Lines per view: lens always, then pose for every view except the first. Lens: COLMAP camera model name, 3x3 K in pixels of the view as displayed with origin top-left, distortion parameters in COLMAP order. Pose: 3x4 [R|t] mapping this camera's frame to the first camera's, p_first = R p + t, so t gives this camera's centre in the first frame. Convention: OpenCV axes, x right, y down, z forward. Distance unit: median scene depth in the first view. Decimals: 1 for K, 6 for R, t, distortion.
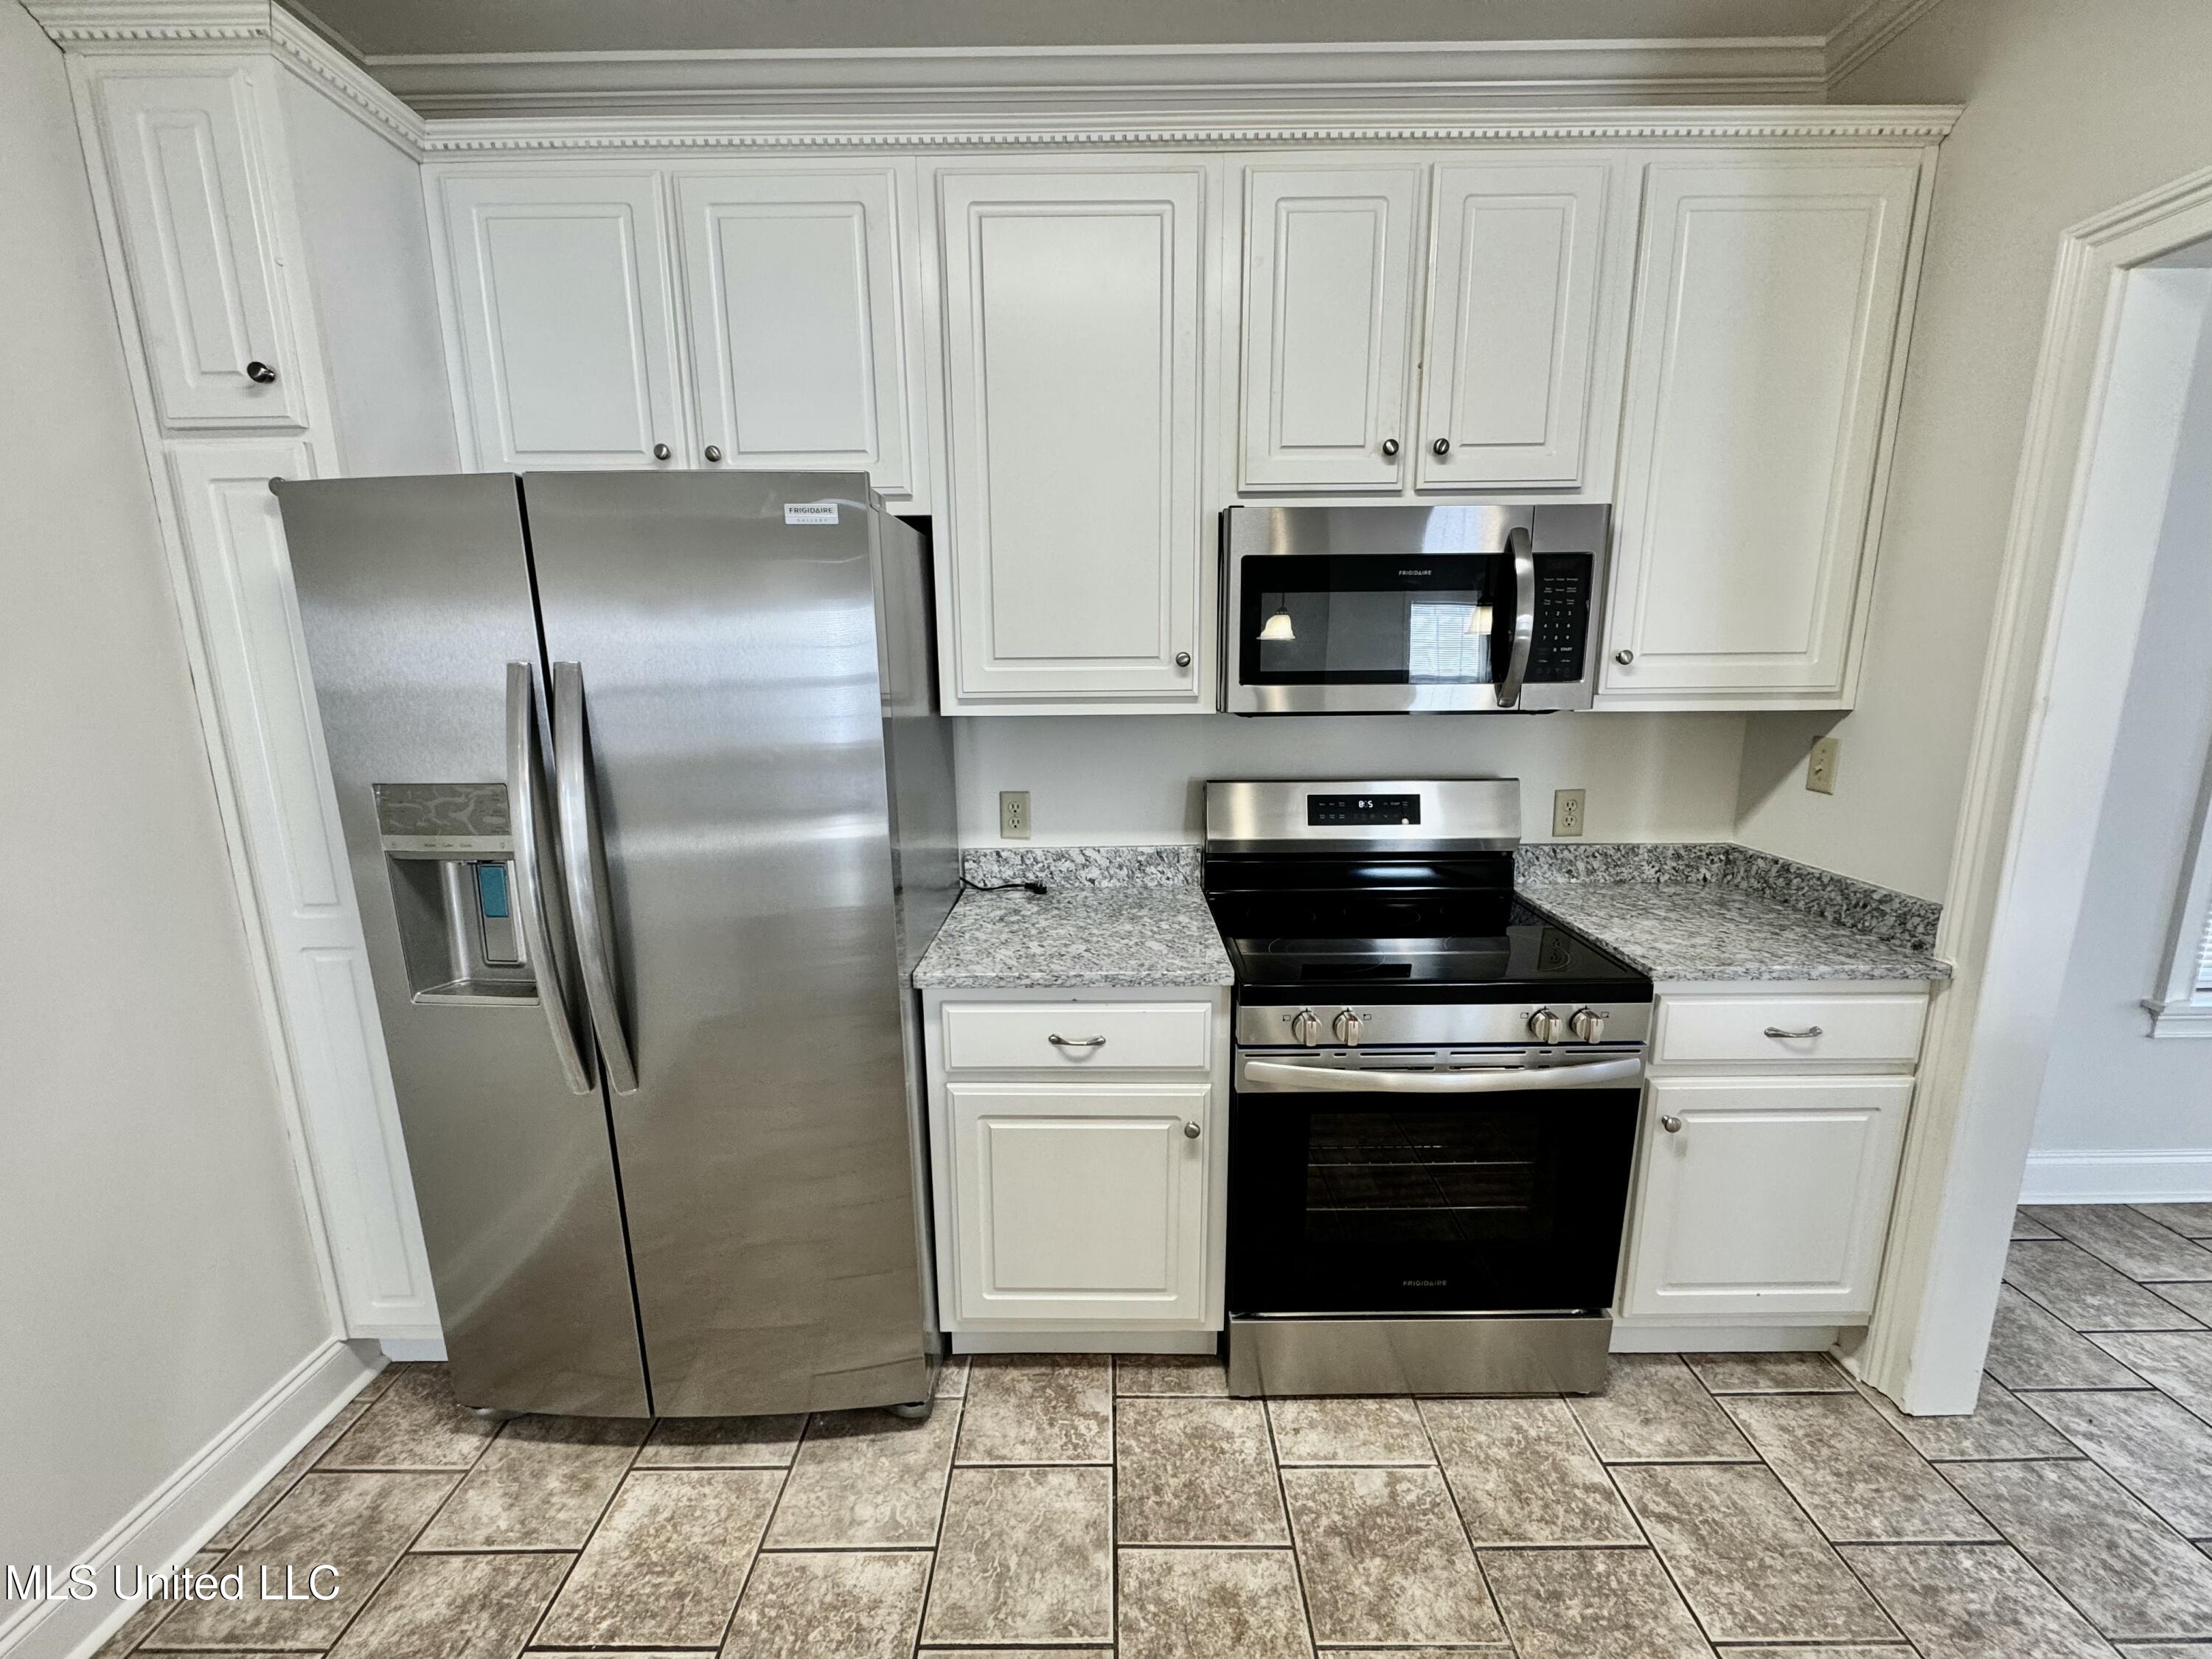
lens RADIAL K [[876.9, 0, 1106.0], [0, 876.9, 829.5], [0, 0, 1]] dist [-0.004694, 0.000514]
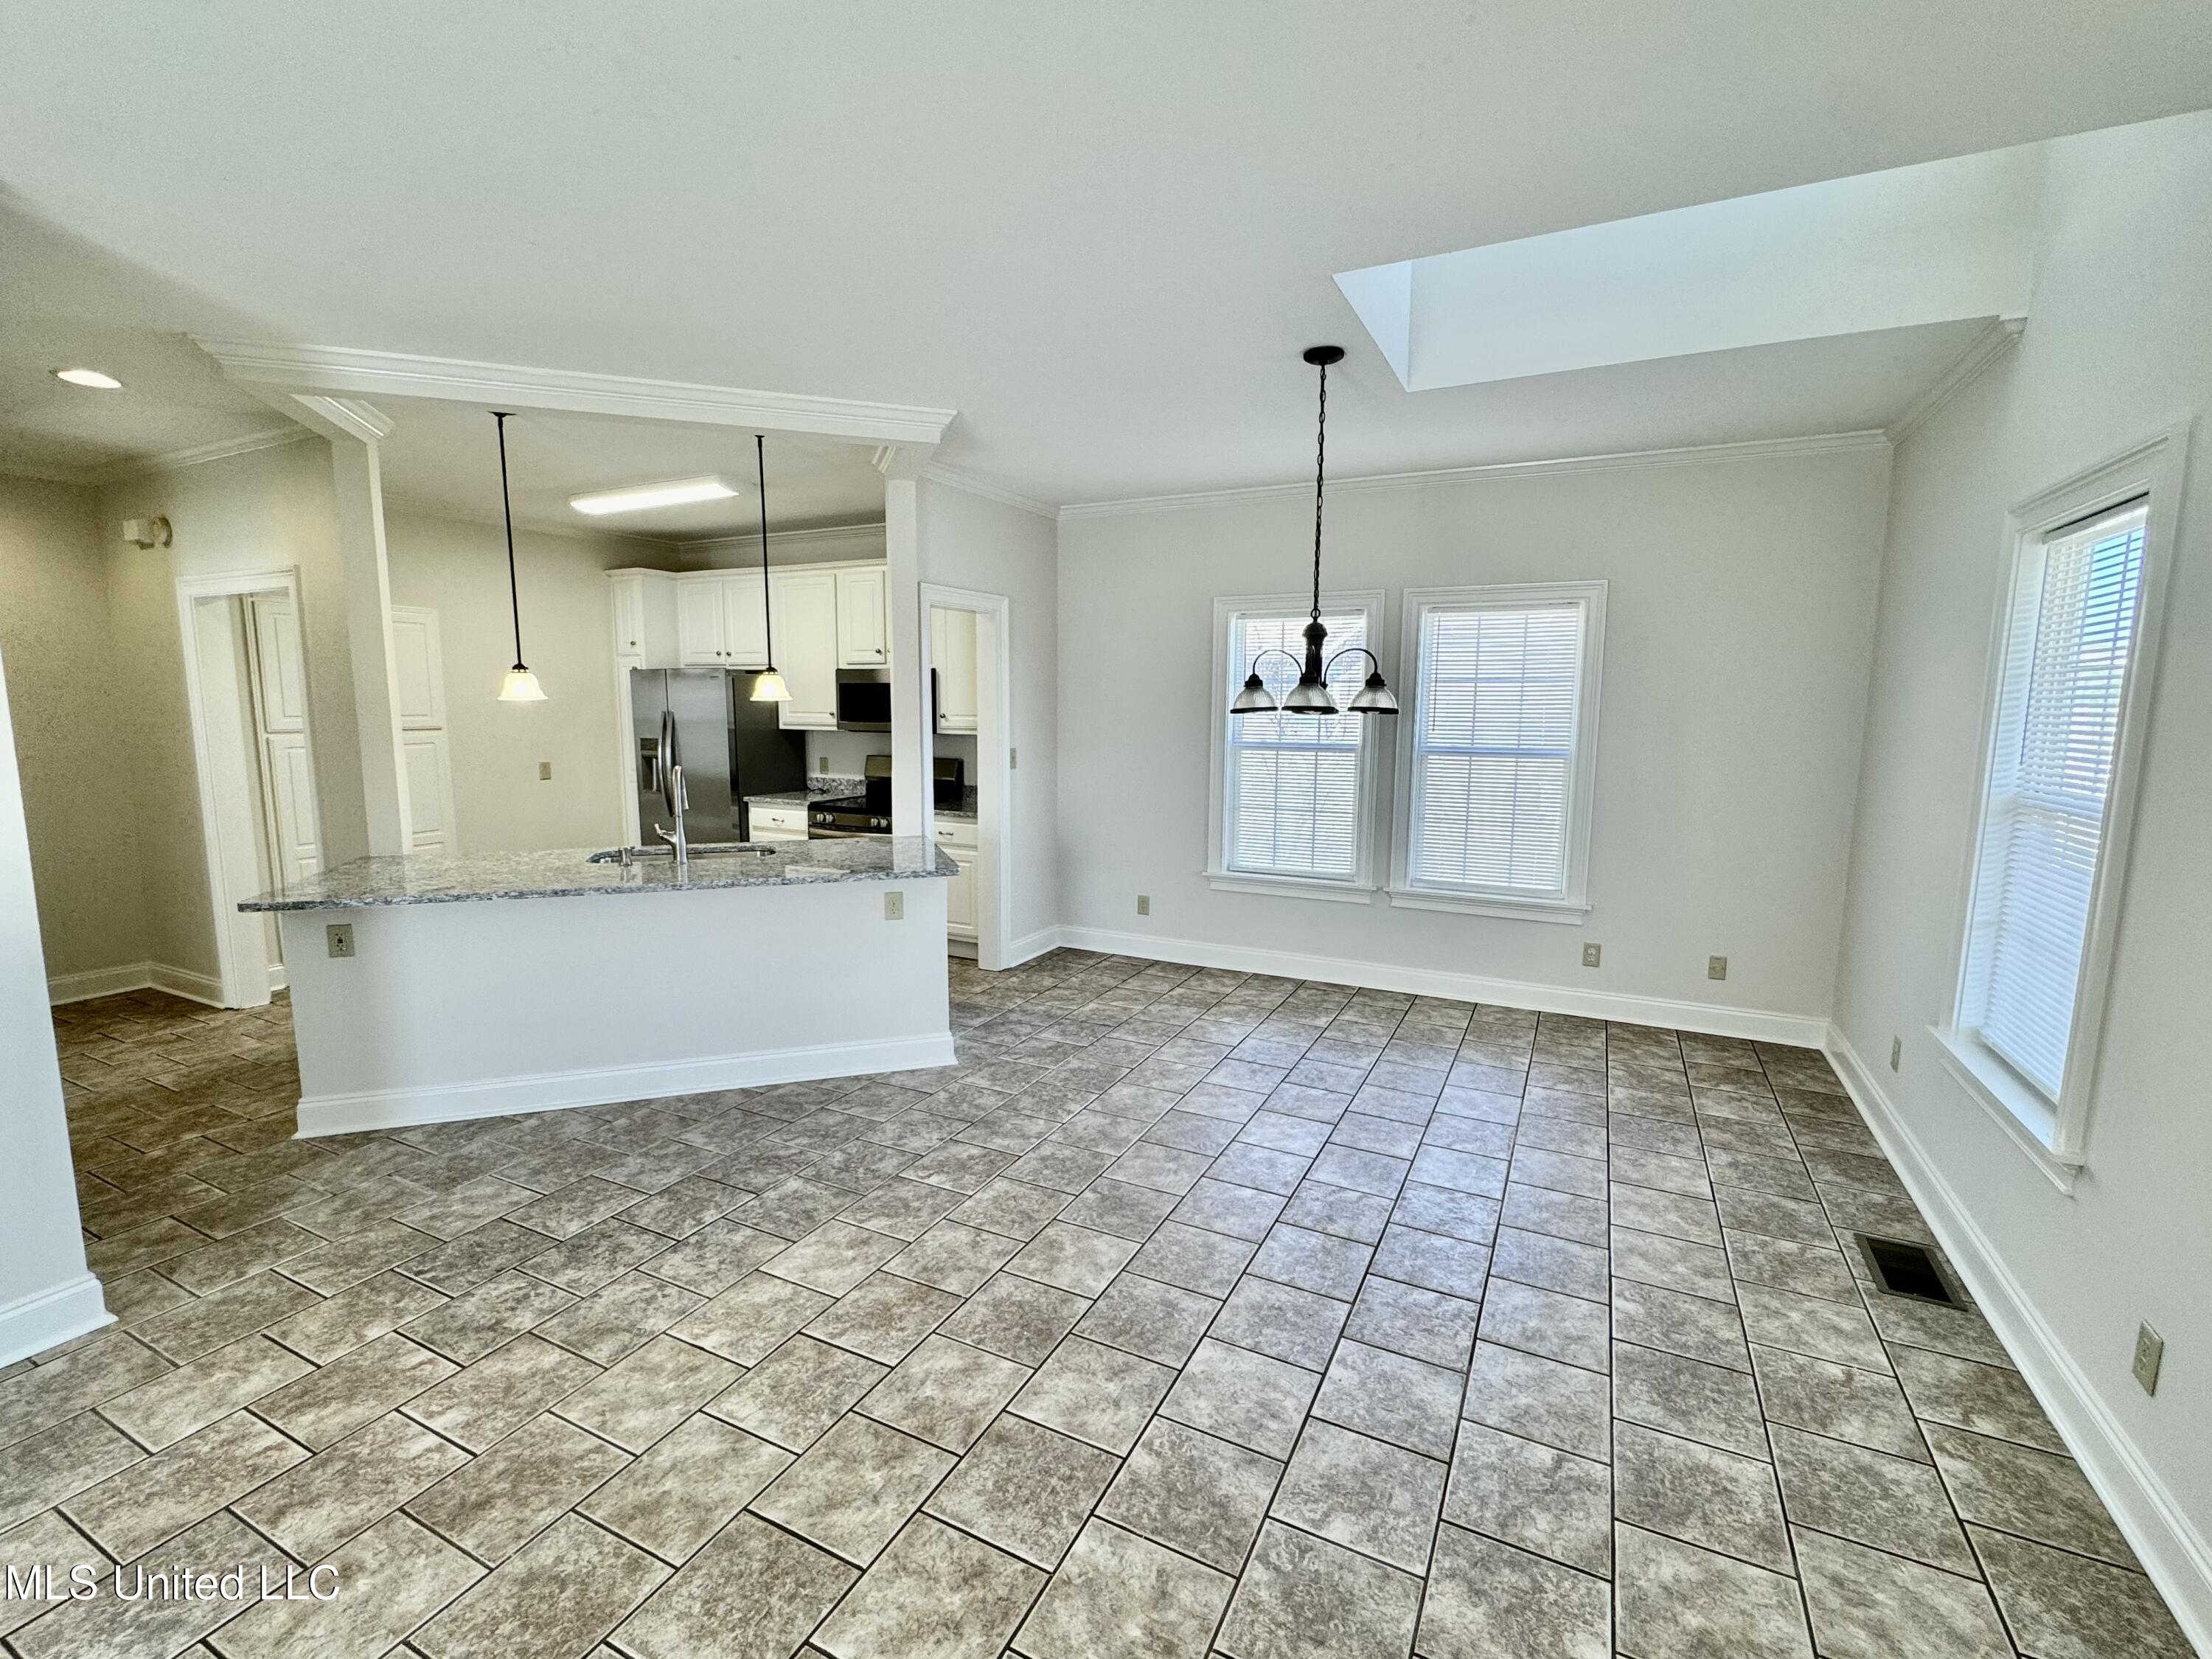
lens RADIAL K [[971.5, 0, 1106.0], [0, 971.5, 829.5], [0, 0, 1]] dist [-0.001831, -0.000063]
pose [[0.893997, 0.074374, -0.441858, 2.809888], [-0.104362, 0.993569, -0.043913, 0.305890], [0.435750, 0.085372, 0.896010, -1.880908]]
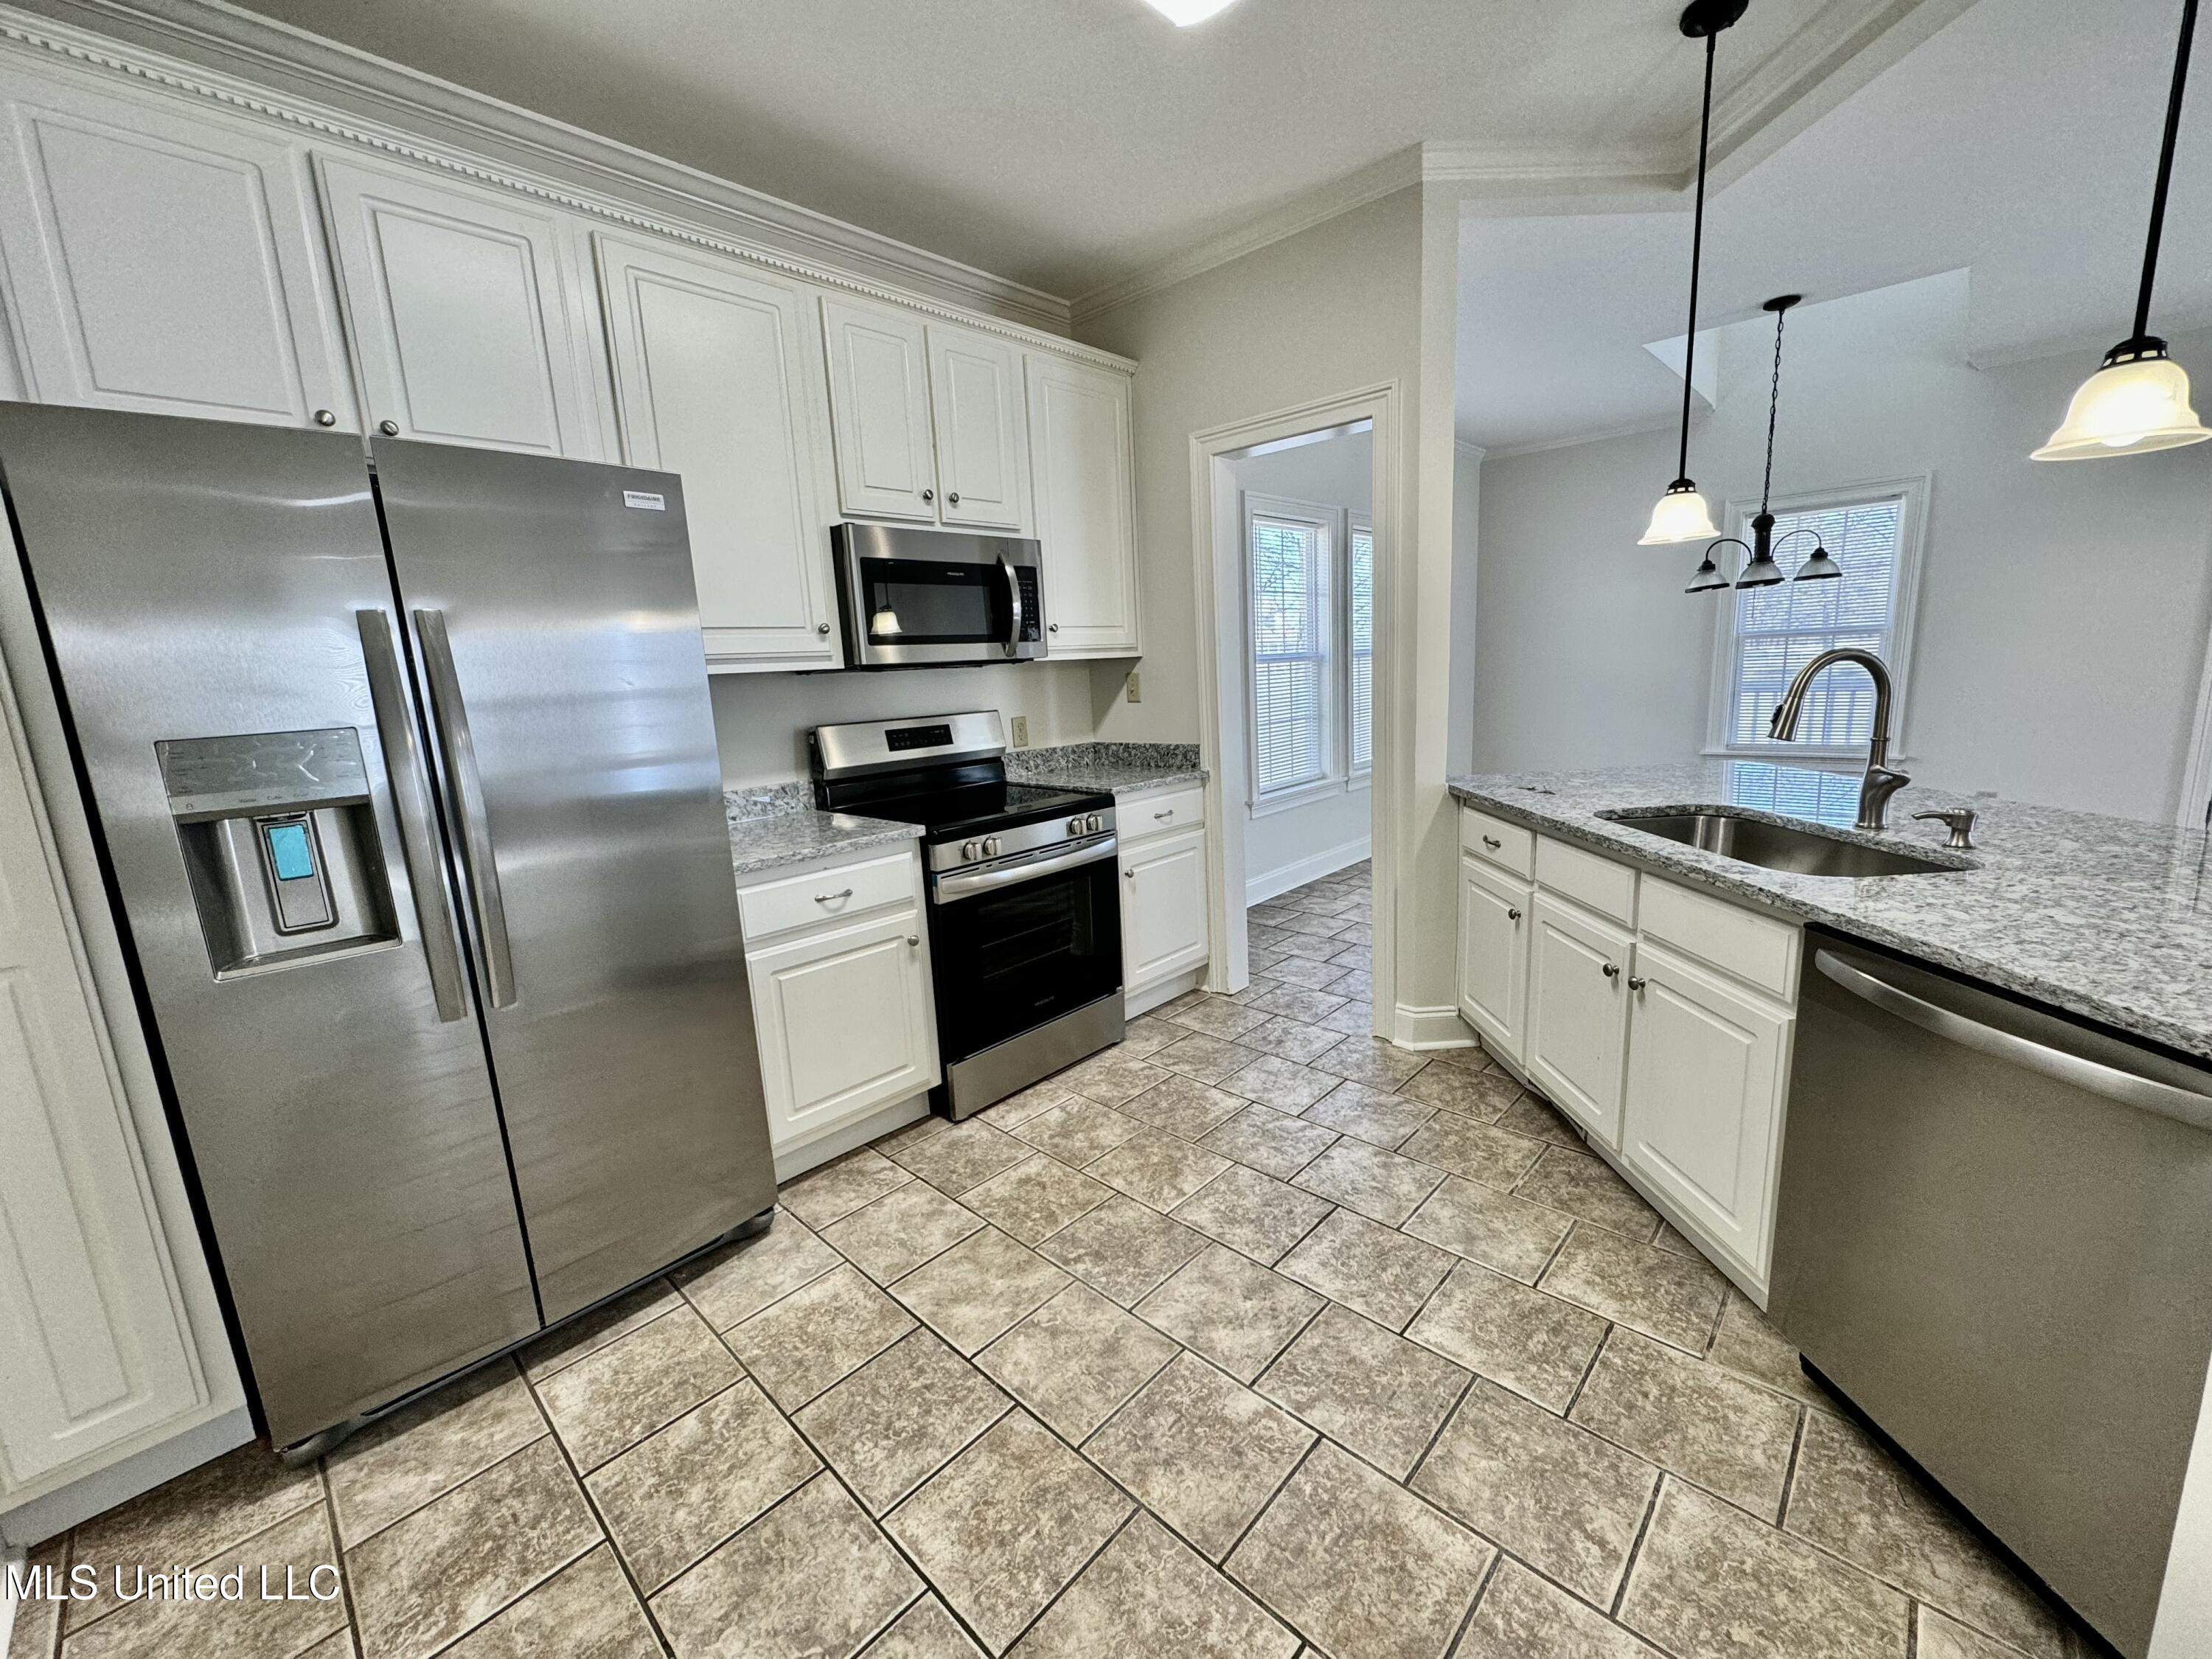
lens RADIAL K [[880.4, 0, 1106.0], [0, 880.4, 829.5], [0, 0, 1]] dist [-0.002621, -0.000054]
pose [[0.685884, -0.159043, 0.710119, -0.696006], [0.187041, 0.981570, 0.039181, 0.160174], [-0.703263, 0.105947, 0.702991, -0.288113]]
